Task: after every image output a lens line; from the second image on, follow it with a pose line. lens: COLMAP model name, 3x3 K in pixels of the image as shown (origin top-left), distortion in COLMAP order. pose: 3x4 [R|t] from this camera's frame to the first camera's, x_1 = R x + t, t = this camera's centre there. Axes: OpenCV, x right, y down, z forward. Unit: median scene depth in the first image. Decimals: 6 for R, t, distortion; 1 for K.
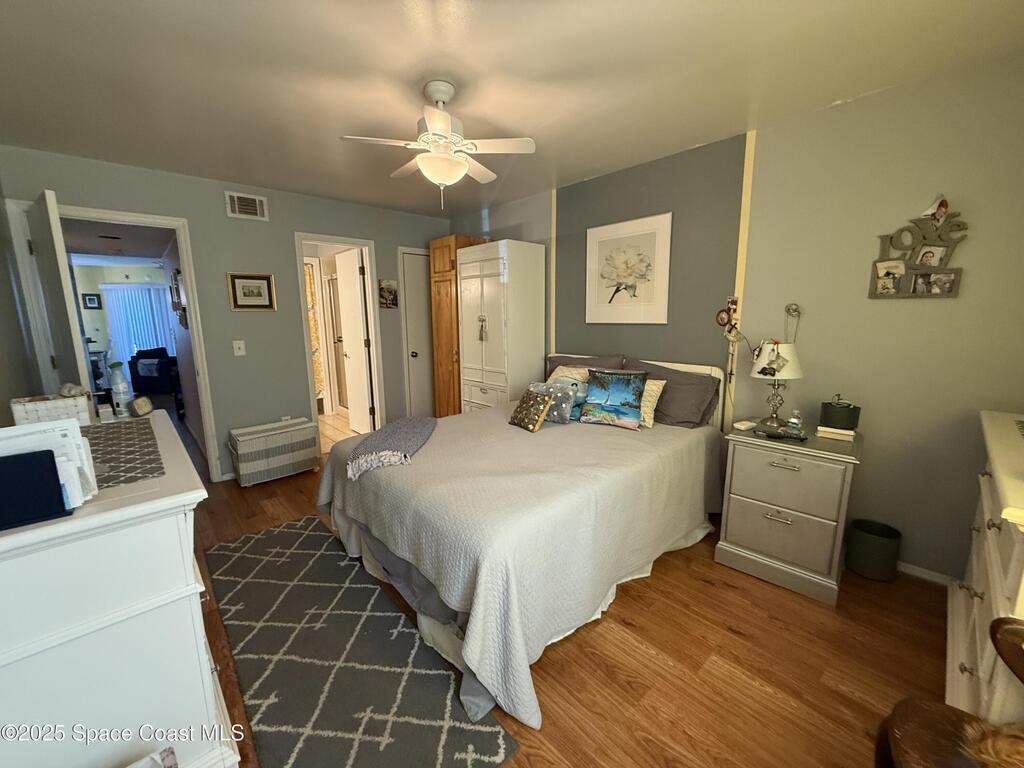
lens RADIAL K [[408.0, 0, 514.2], [0, 408.0, 383.3], [0, 0, 1]] dist [-0.001401, 0.000106]
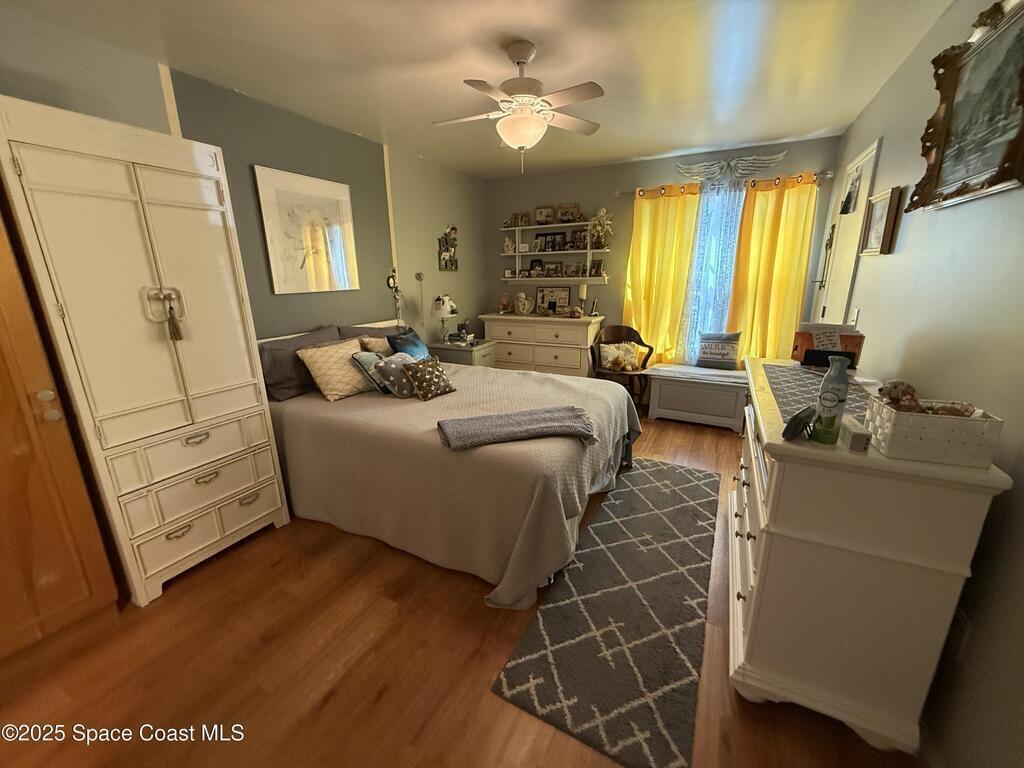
lens RADIAL K [[408.0, 0, 509.9], [0, 408.0, 383.1], [0, 0, 1]] dist [-0.001401, 0.000106]
pose [[-0.330401, -0.229989, 0.915391, -1.010857], [0.178370, 0.937166, 0.299841, -0.200977], [-0.926833, 0.262346, -0.268617, 1.189406]]
